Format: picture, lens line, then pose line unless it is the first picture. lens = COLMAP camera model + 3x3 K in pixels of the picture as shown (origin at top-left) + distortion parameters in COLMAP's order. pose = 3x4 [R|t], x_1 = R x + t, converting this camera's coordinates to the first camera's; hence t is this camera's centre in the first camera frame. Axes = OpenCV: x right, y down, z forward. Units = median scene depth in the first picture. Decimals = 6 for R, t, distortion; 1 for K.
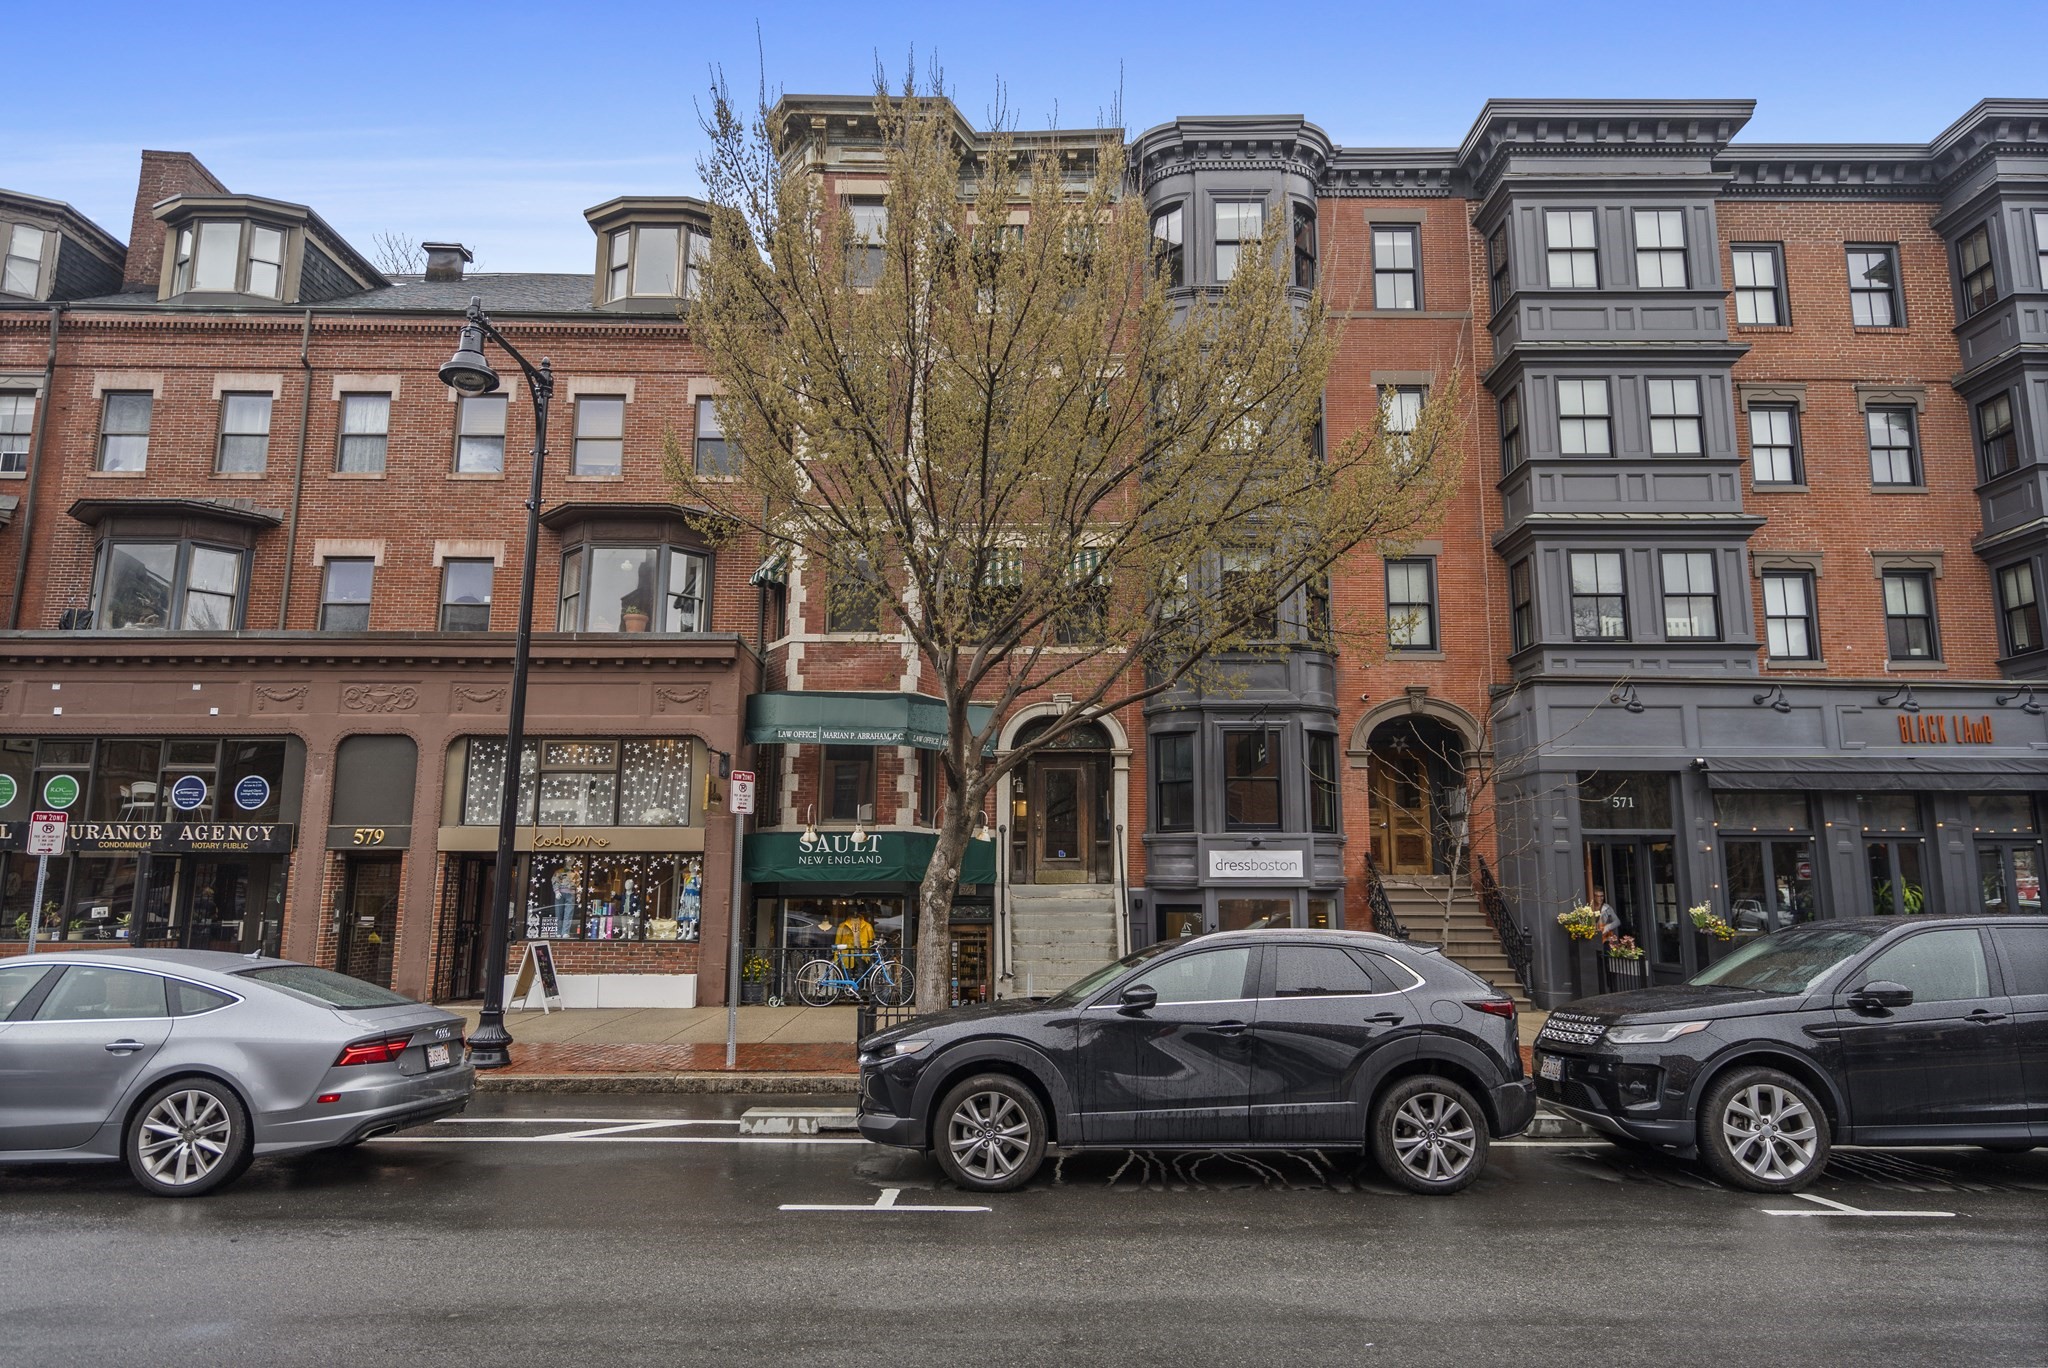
lens RADIAL K [[1235.2, 0, 1025.8], [0, 1235.2, 683.4], [0, 0, 1]] dist [-0.001830, -0.000131]
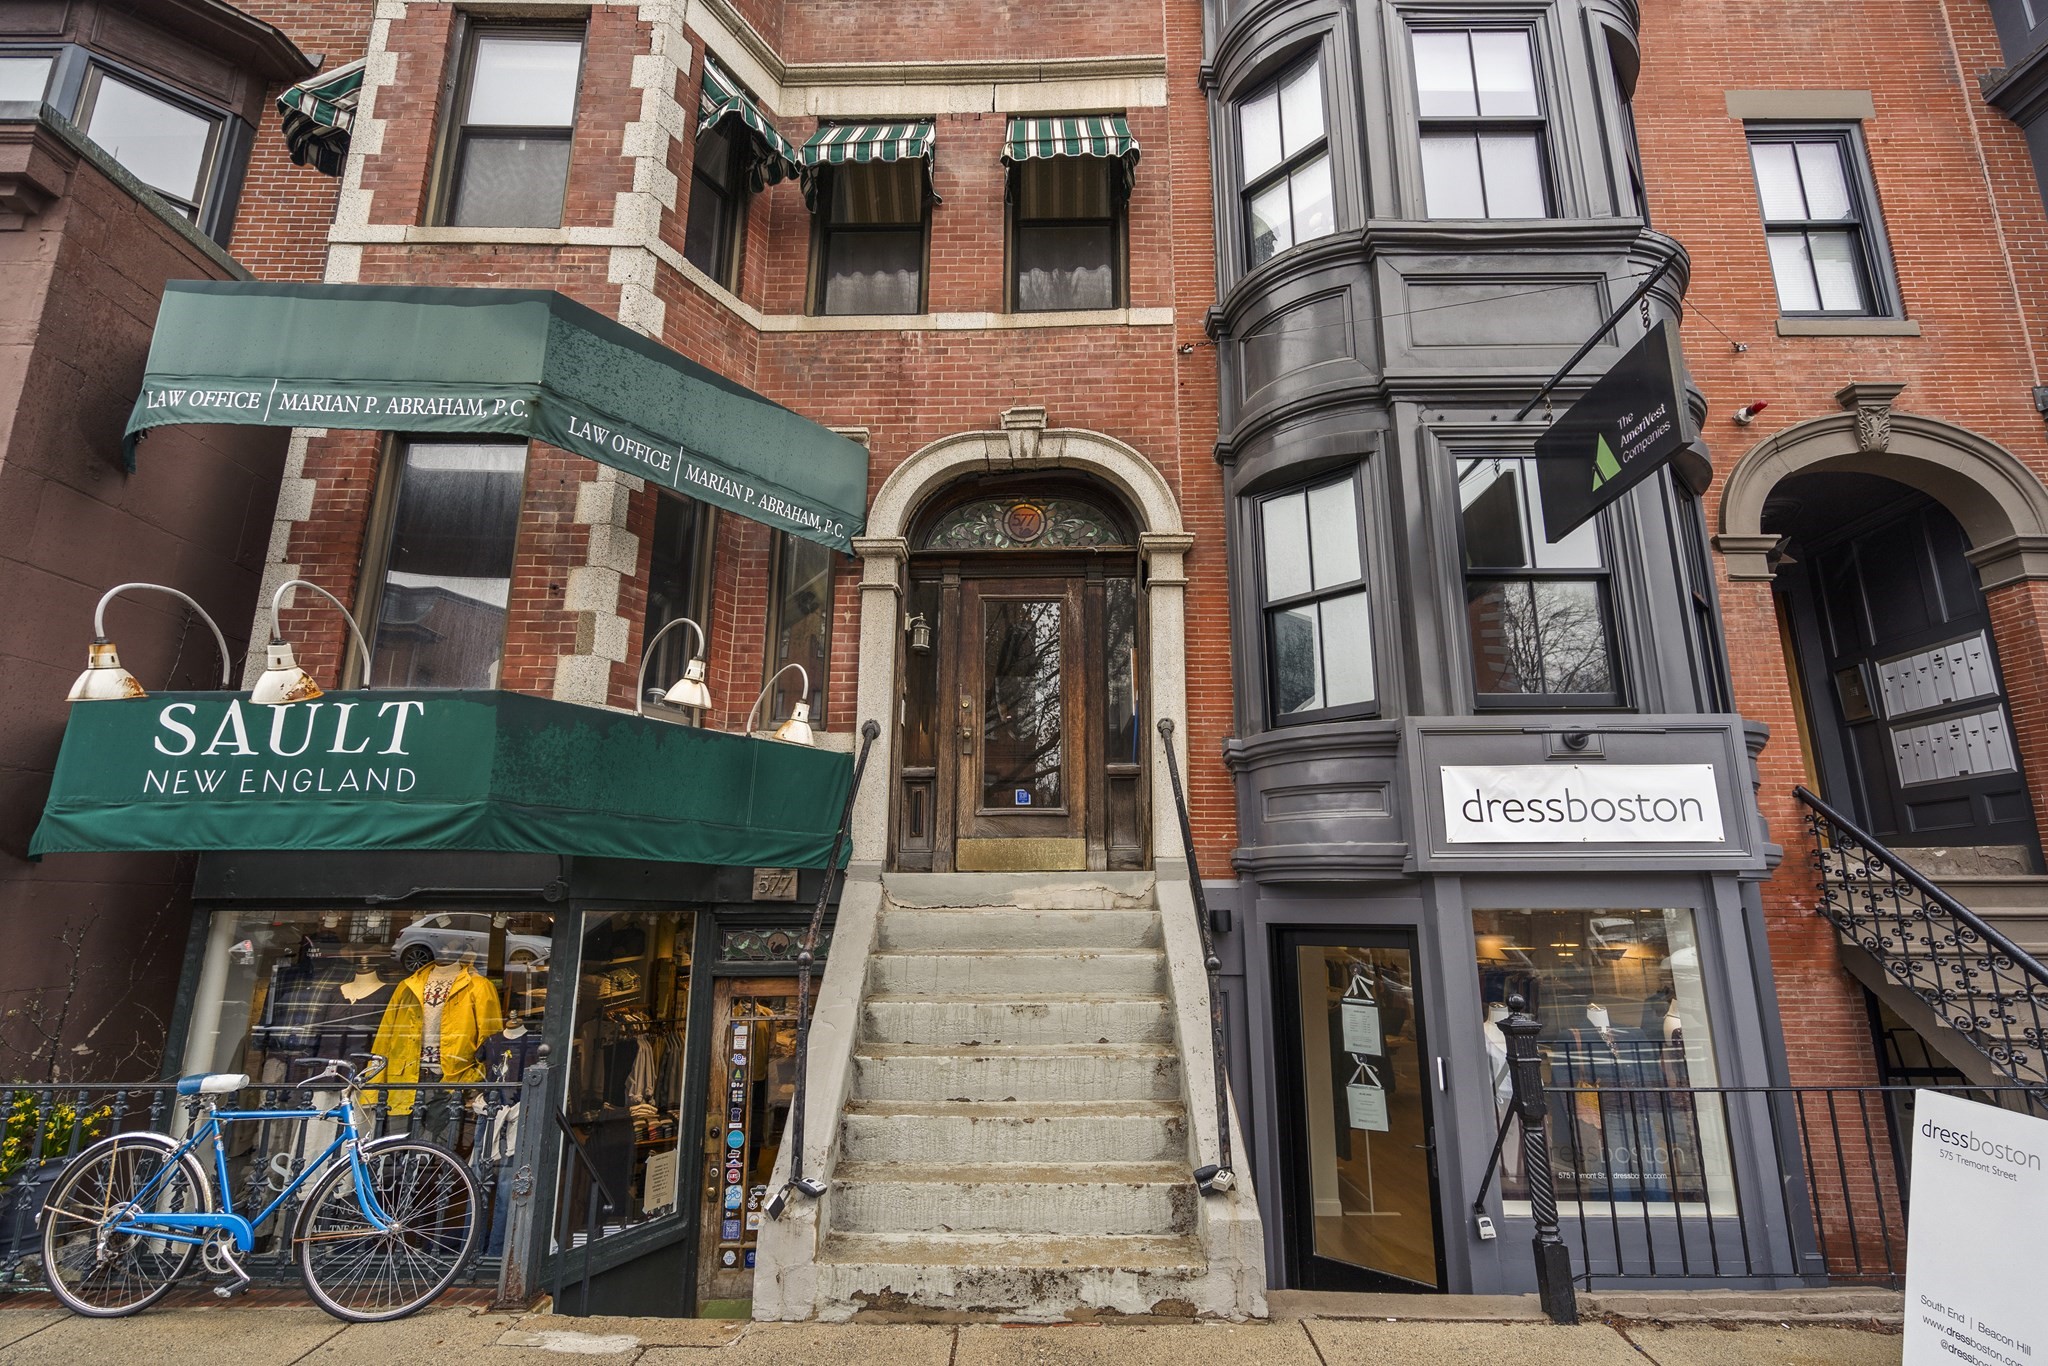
lens RADIAL K [[960.2, 0, 1036.4], [0, 960.2, 634.1], [0, 0, 1]] dist [-0.004289, 0.001762]
pose [[0.999998, -0.001762, -0.000190, 0.034720], [0.001732, 0.994238, -0.107185, 0.120905], [0.000378, 0.107185, 0.994239, 0.692469]]
